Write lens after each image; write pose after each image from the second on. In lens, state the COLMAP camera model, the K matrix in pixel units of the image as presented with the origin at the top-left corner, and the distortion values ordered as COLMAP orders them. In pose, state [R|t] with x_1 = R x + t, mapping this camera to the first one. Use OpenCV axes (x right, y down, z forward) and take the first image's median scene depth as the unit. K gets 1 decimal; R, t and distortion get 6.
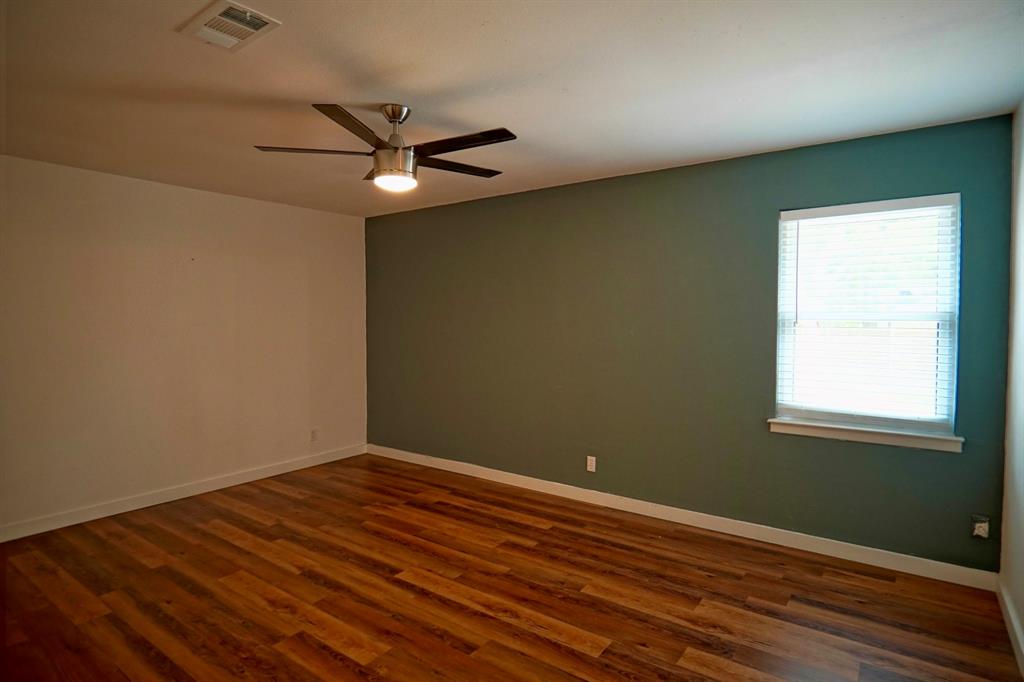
lens RADIAL K [[543.2, 0, 525.9], [0, 543.2, 338.8], [0, 0, 1]] dist [-0.019354, -0.000223]
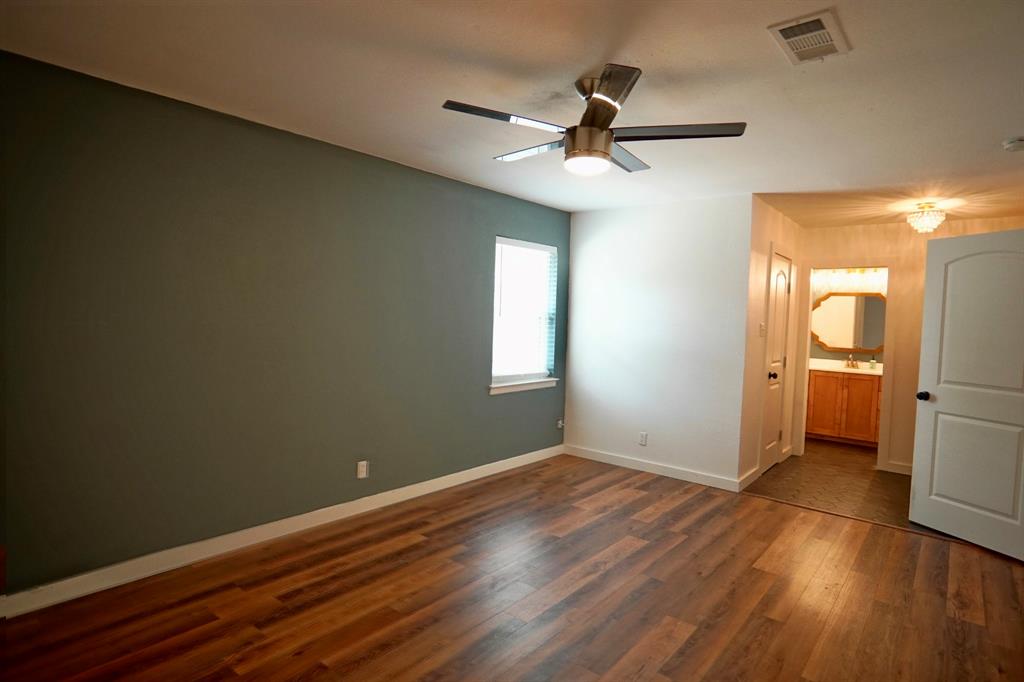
lens RADIAL K [[543.2, 0, 525.9], [0, 543.2, 338.8], [0, 0, 1]] dist [-0.019354, -0.000223]
pose [[0.060427, -0.040076, 0.997368, -0.878620], [0.000087, 0.999194, 0.040144, -0.025252], [-0.998173, -0.002339, 0.060382, 0.797121]]
